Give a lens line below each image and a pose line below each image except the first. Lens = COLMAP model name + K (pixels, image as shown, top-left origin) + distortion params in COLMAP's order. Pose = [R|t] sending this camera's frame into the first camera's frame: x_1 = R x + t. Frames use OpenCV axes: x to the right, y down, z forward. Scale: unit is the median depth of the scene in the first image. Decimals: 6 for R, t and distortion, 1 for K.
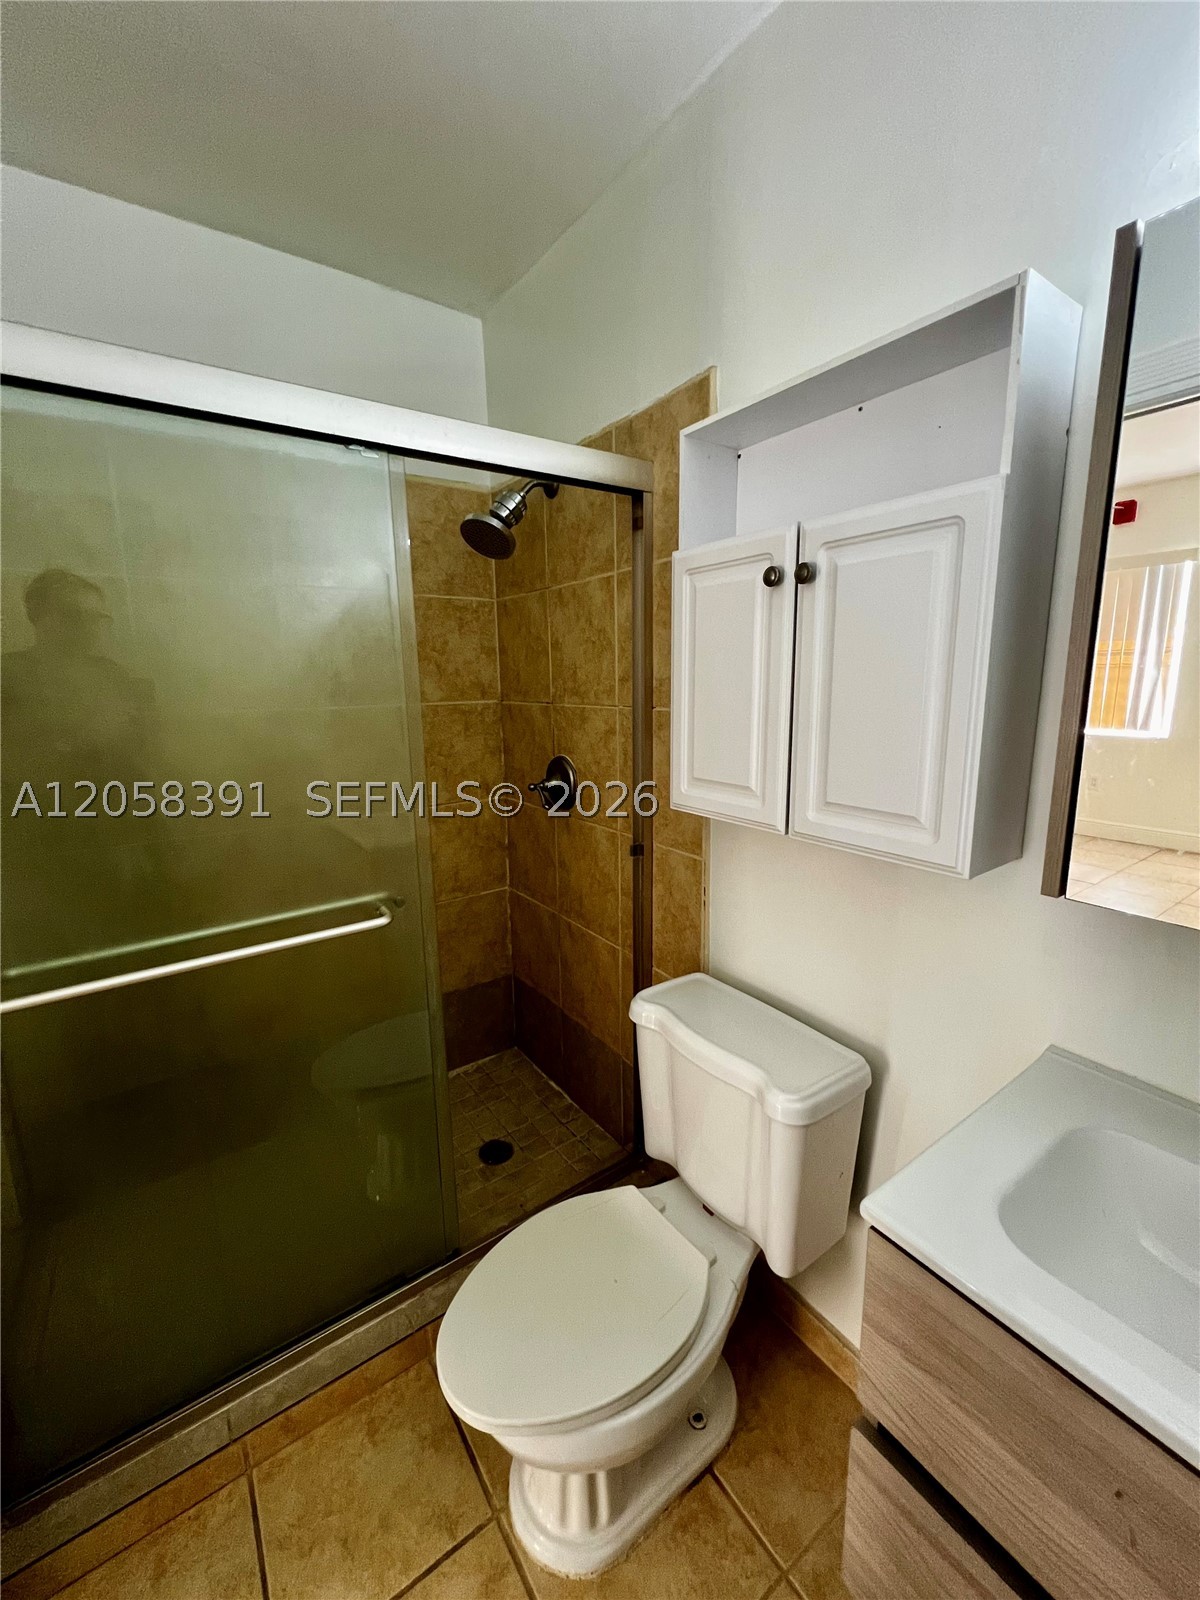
lens RADIAL K [[640.1, 0, 601.1], [0, 640.1, 798.0], [0, 0, 1]] dist [-0.001032, -0.000239]
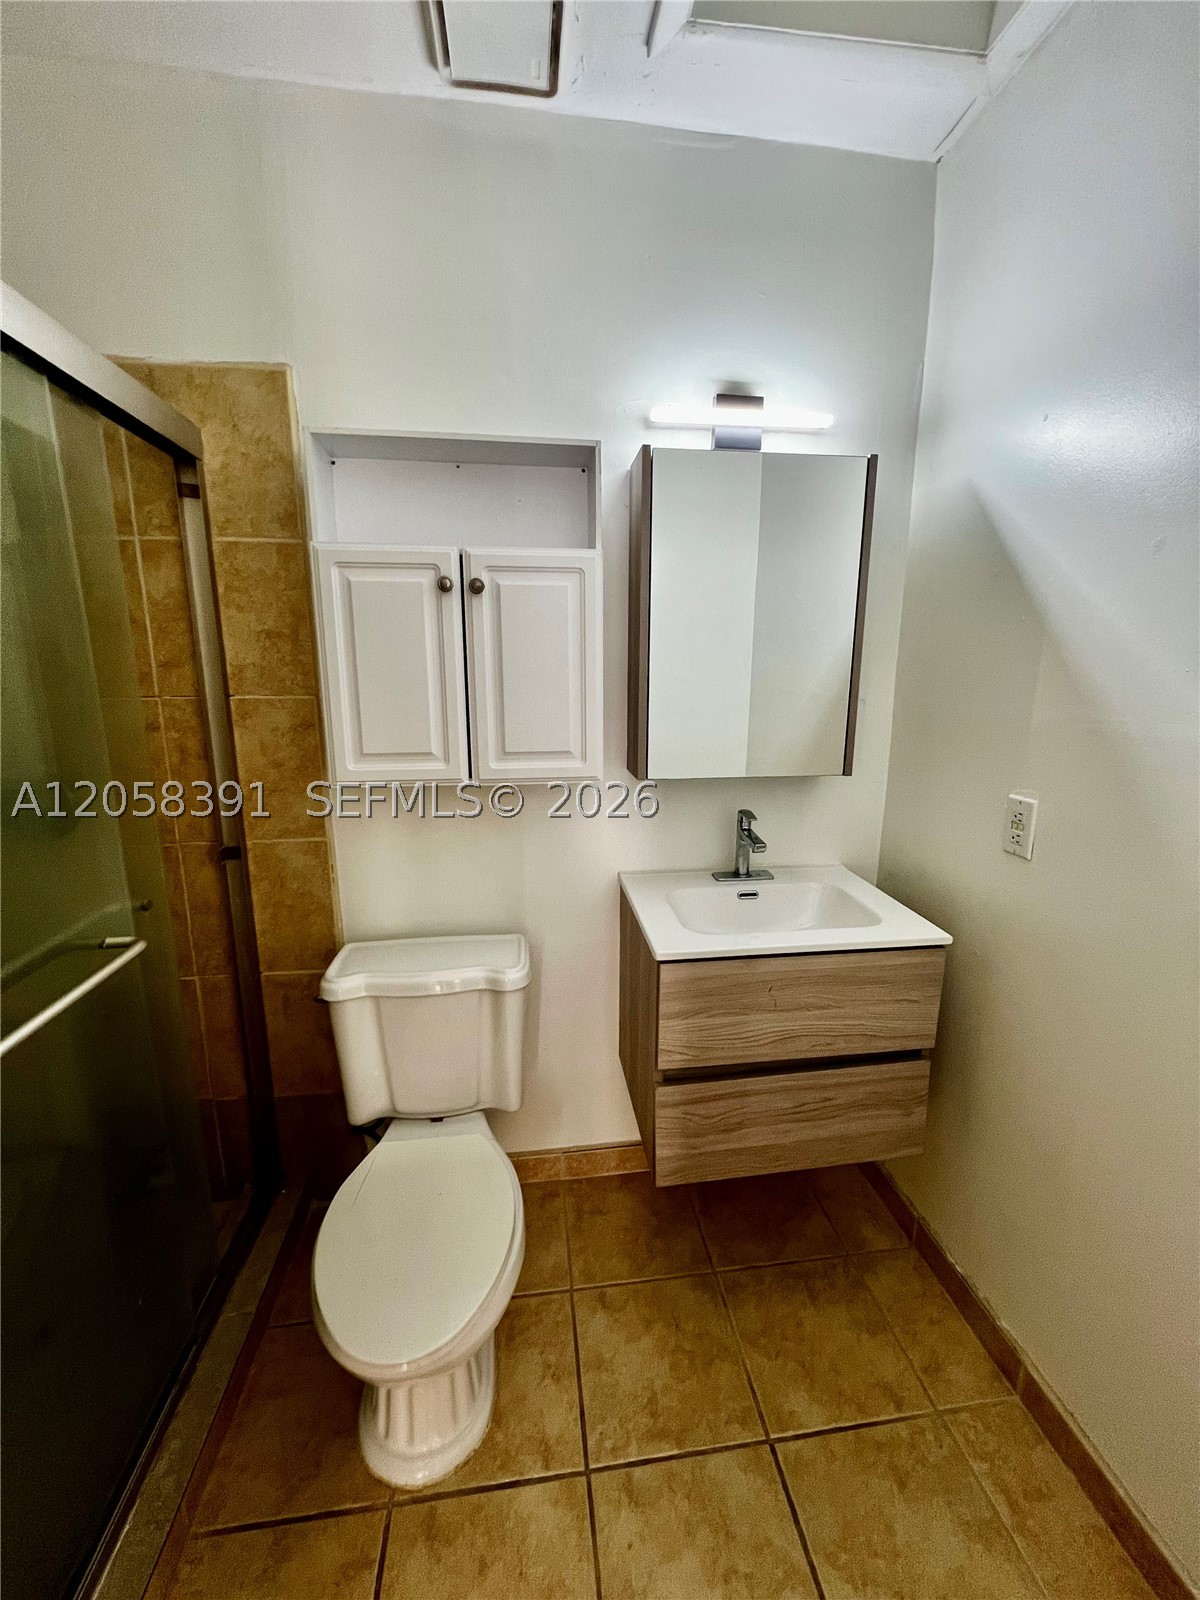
lens RADIAL K [[640.1, 0, 606.1], [0, 640.1, 797.3], [0, 0, 1]] dist [-0.001032, -0.000239]
pose [[0.460196, -0.164663, 0.872413, -0.545817], [0.161076, 0.981827, 0.100347, -0.002020], [-0.873083, 0.094345, 0.478357, 0.101676]]
